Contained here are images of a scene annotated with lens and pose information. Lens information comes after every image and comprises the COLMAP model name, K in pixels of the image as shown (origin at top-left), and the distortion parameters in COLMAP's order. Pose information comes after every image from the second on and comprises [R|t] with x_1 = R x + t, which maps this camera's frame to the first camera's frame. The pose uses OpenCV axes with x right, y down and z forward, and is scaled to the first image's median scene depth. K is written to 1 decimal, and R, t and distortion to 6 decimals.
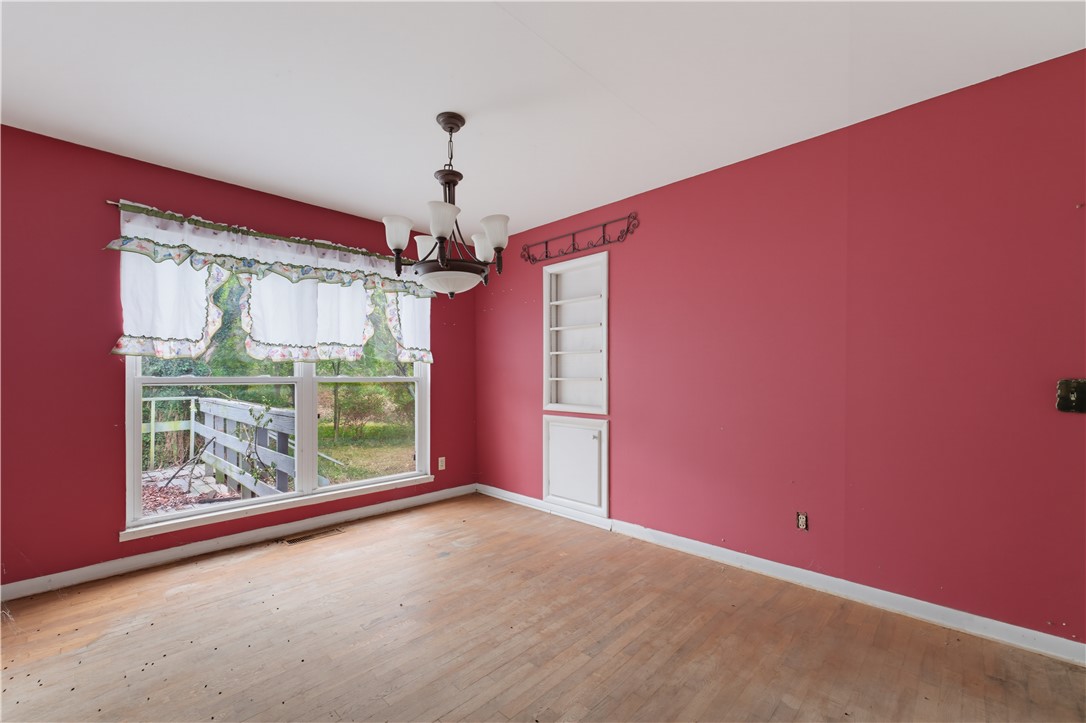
lens RADIAL K [[455.0, 0, 545.6], [0, 455.0, 375.5], [0, 0, 1]] dist [-0.000560, 0.000160]
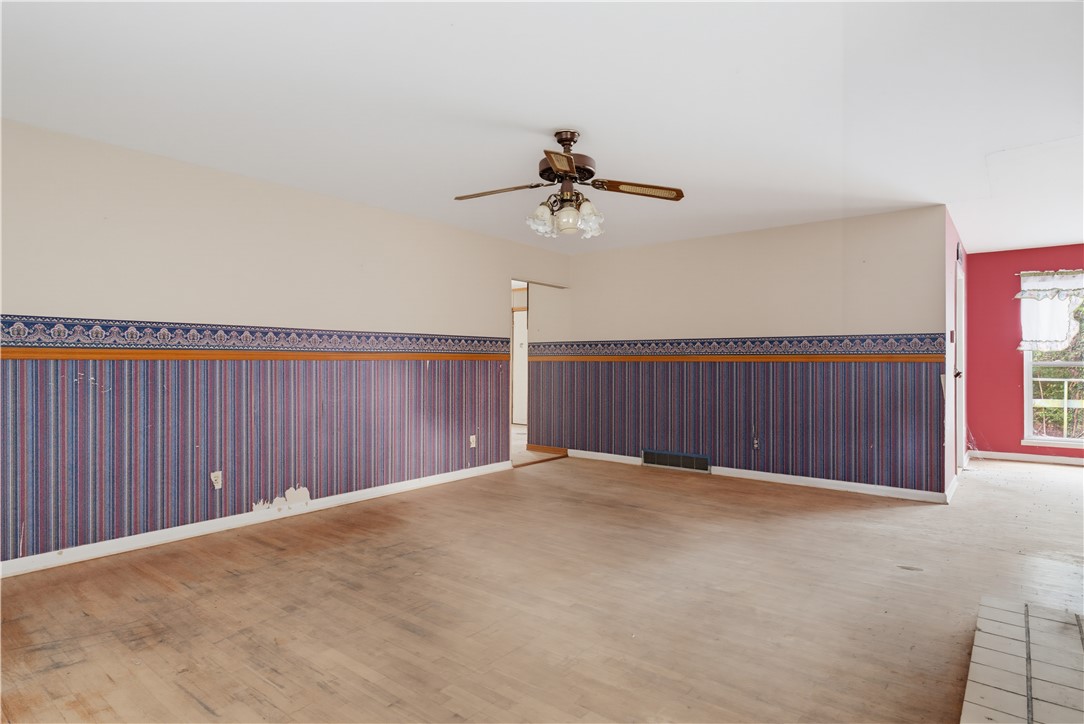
lens RADIAL K [[595.3, 0, 542.0], [0, 595.3, 362.0], [0, 0, 1]] dist [0.005290, 0.001523]
pose [[0.090405, 0.002440, -0.995902, 1.388715], [0.001358, 0.999996, 0.002574, -0.004467], [0.995904, -0.001585, 0.090401, -1.240379]]
